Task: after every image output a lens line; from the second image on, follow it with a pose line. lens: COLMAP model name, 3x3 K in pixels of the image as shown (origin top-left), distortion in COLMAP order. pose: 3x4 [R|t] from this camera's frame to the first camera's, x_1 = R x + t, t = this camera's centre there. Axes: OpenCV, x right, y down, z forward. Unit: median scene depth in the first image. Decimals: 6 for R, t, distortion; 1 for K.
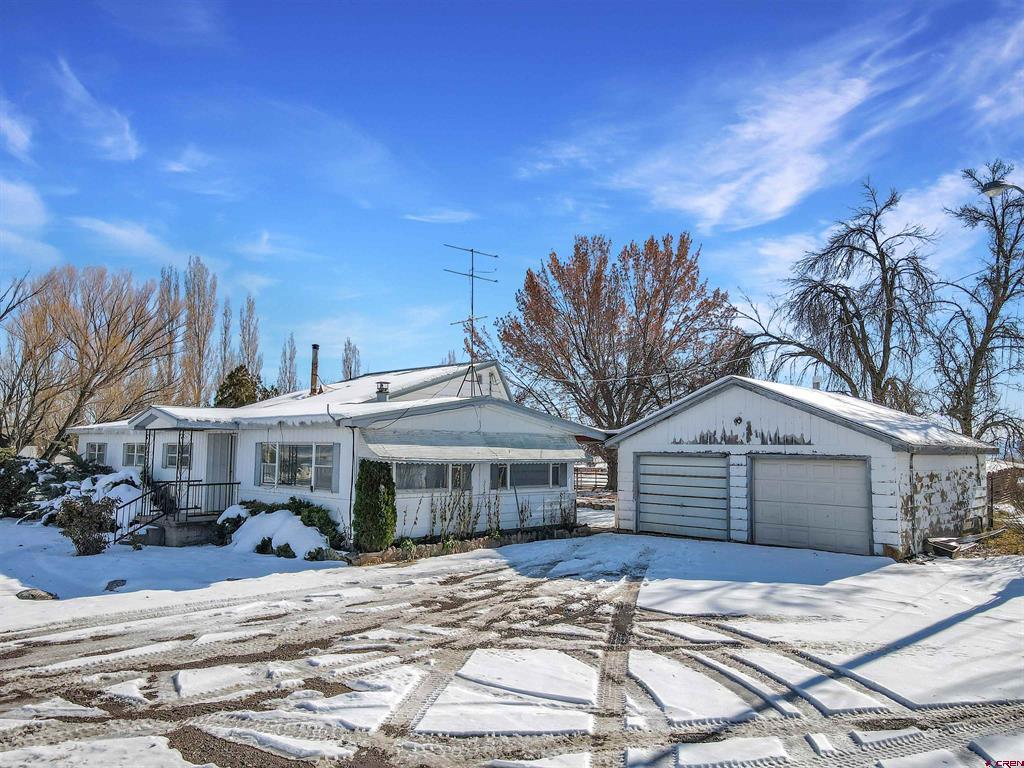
lens RADIAL K [[775.6, 0, 512.9], [0, 775.6, 371.8], [0, 0, 1]] dist [0.012038, 0.003205]
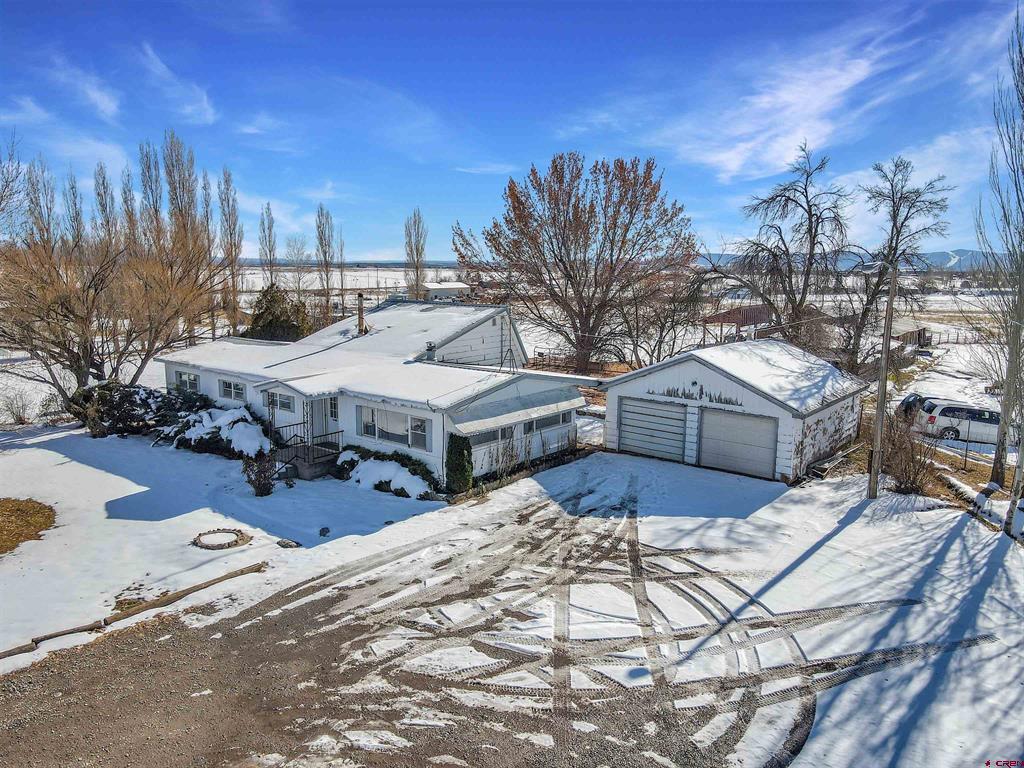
lens RADIAL K [[788.3, 0, 512.0], [0, 788.3, 384.0], [0, 0, 1]] dist [-0.004963, 0.004370]
pose [[0.996698, -0.018187, 0.079130, -0.178059], [-0.002840, 0.966183, 0.257843, -0.342289], [-0.081144, -0.257216, 0.962941, -0.416692]]
